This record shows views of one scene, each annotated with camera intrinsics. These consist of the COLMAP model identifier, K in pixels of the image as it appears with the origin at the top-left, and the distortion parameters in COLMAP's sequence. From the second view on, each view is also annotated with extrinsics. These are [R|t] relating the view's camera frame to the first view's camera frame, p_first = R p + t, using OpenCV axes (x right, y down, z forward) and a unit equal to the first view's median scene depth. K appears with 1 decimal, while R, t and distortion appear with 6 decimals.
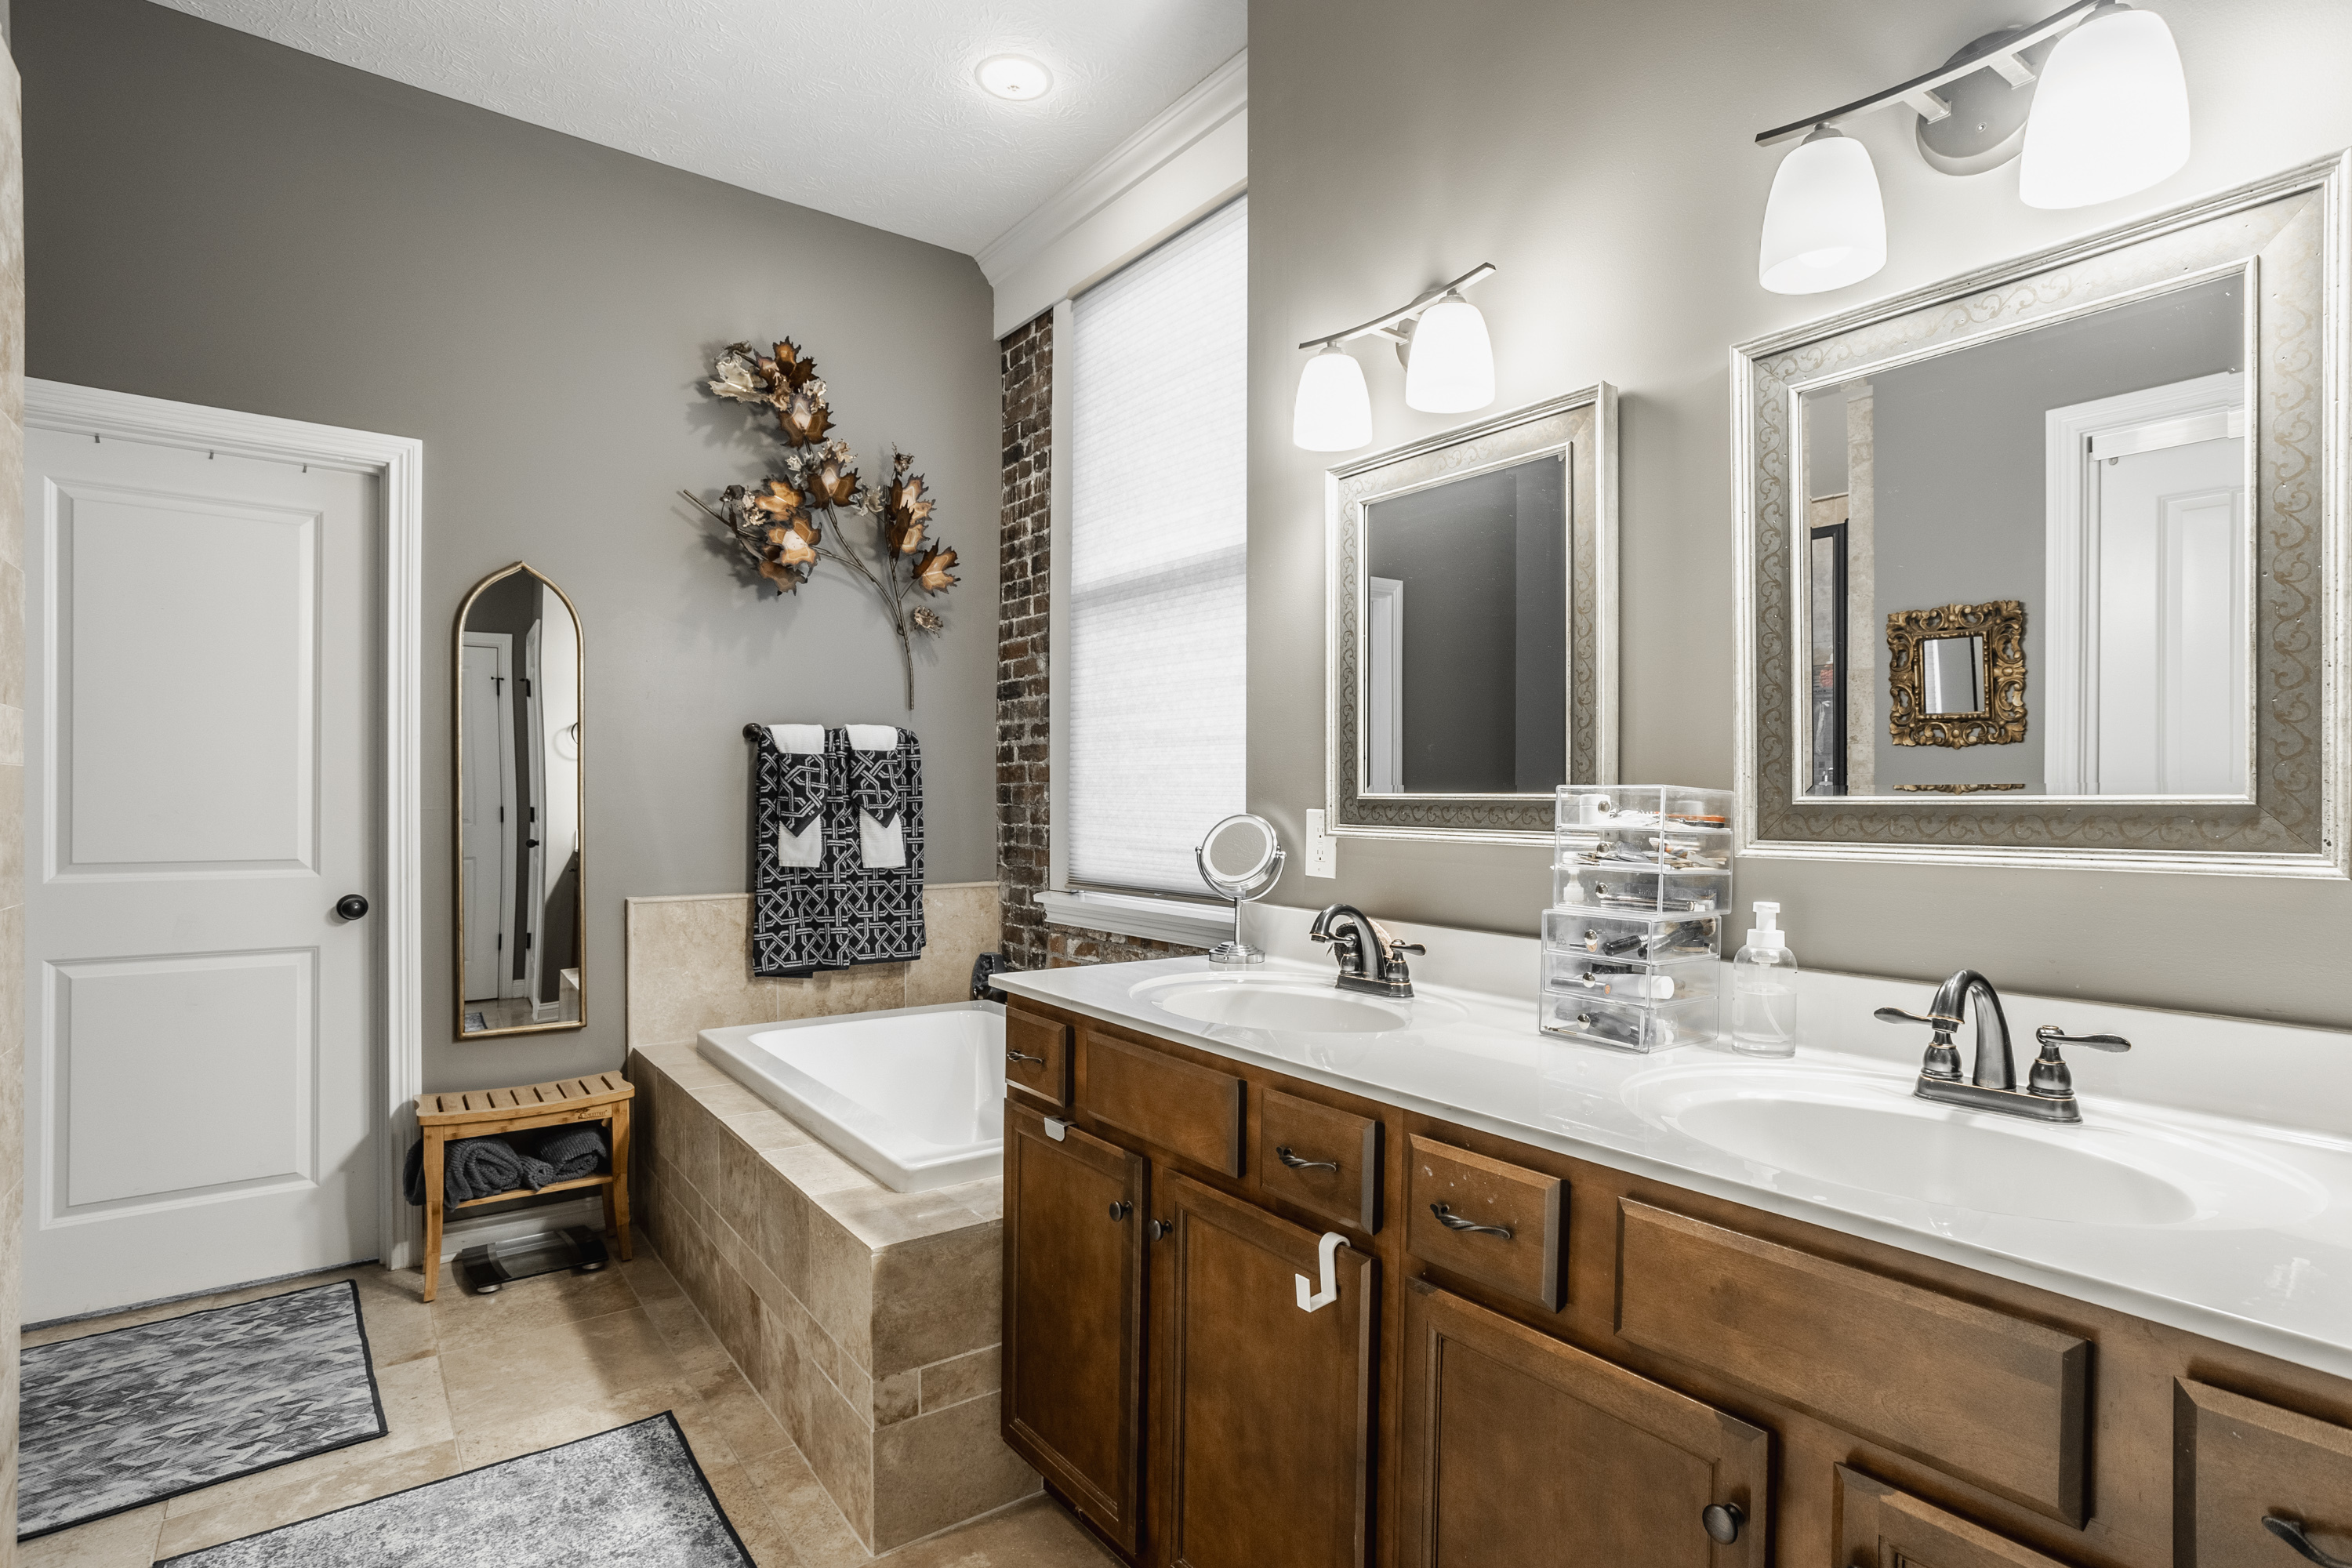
lens RADIAL K [[1174.5, 0, 1157.3], [0, 1174.5, 803.7], [0, 0, 1]] dist [-0.003287, 0.008140]
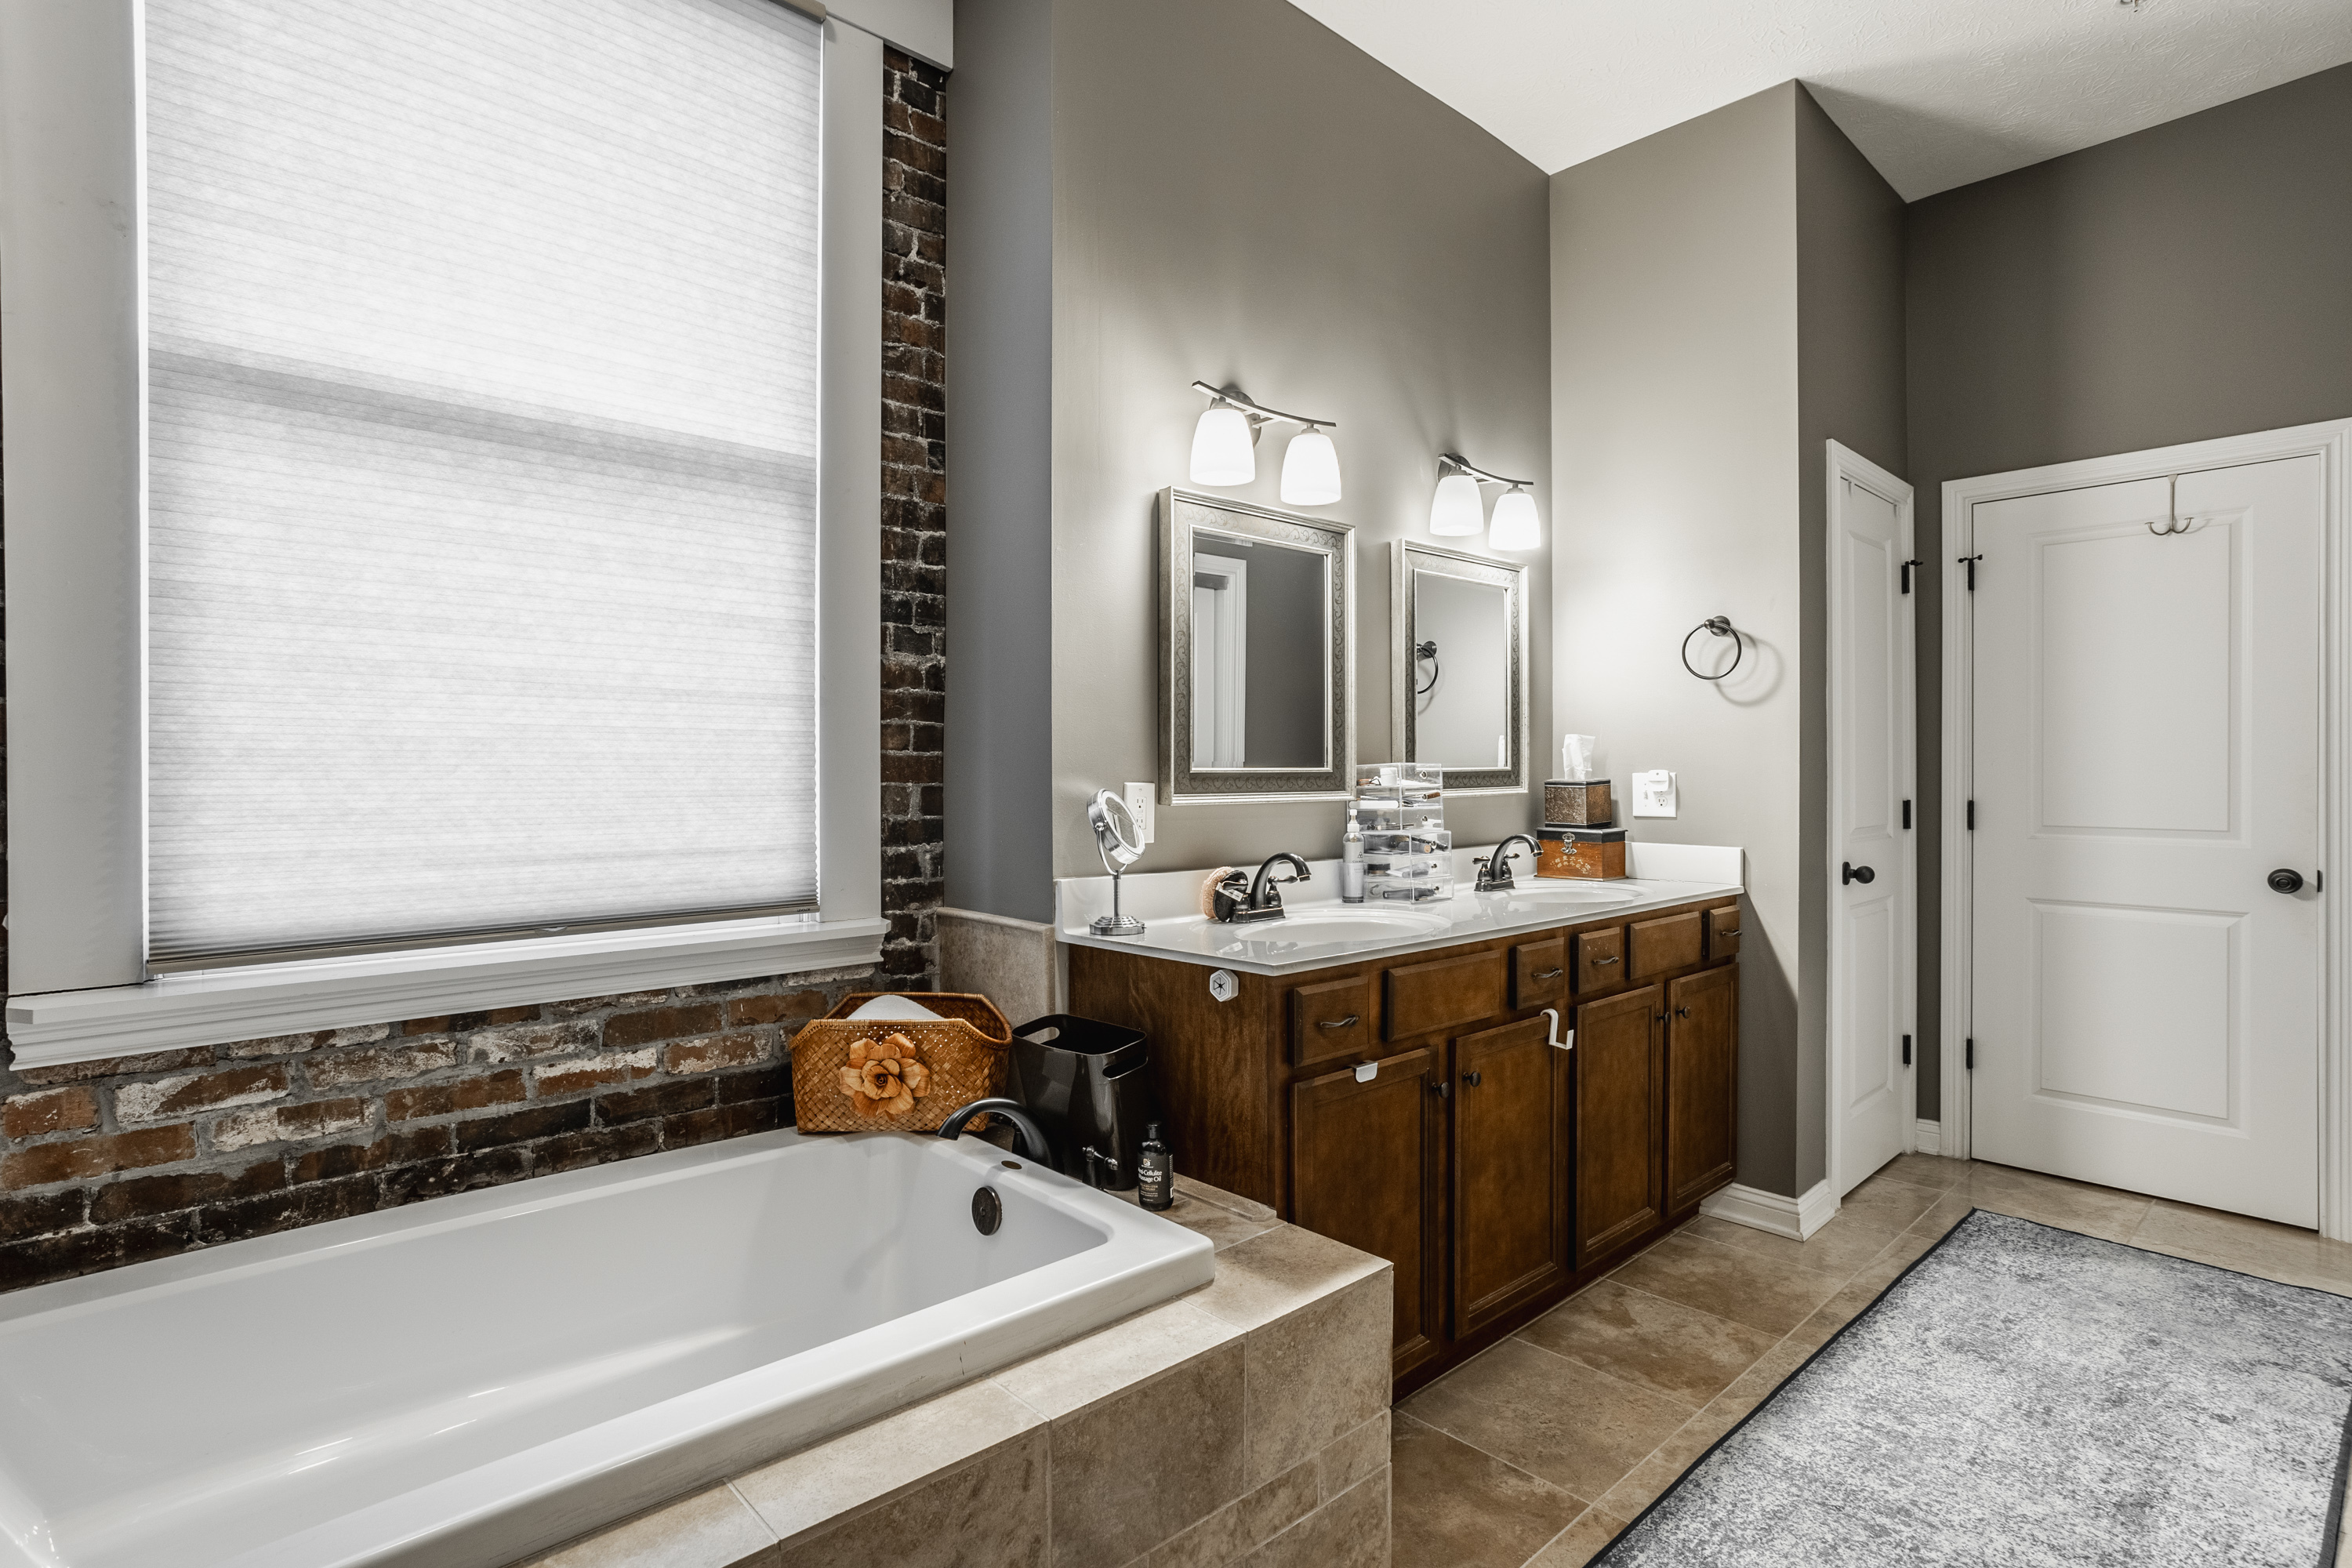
lens RADIAL K [[1174.5, 0, 1156.8], [0, 1174.5, 760.6], [0, 0, 1]] dist [-0.003287, 0.008140]
pose [[-0.103443, -0.000353, 0.994635, -0.874923], [0.007477, 0.999971, 0.001132, -0.015641], [-0.994607, 0.007554, -0.103437, 0.977219]]
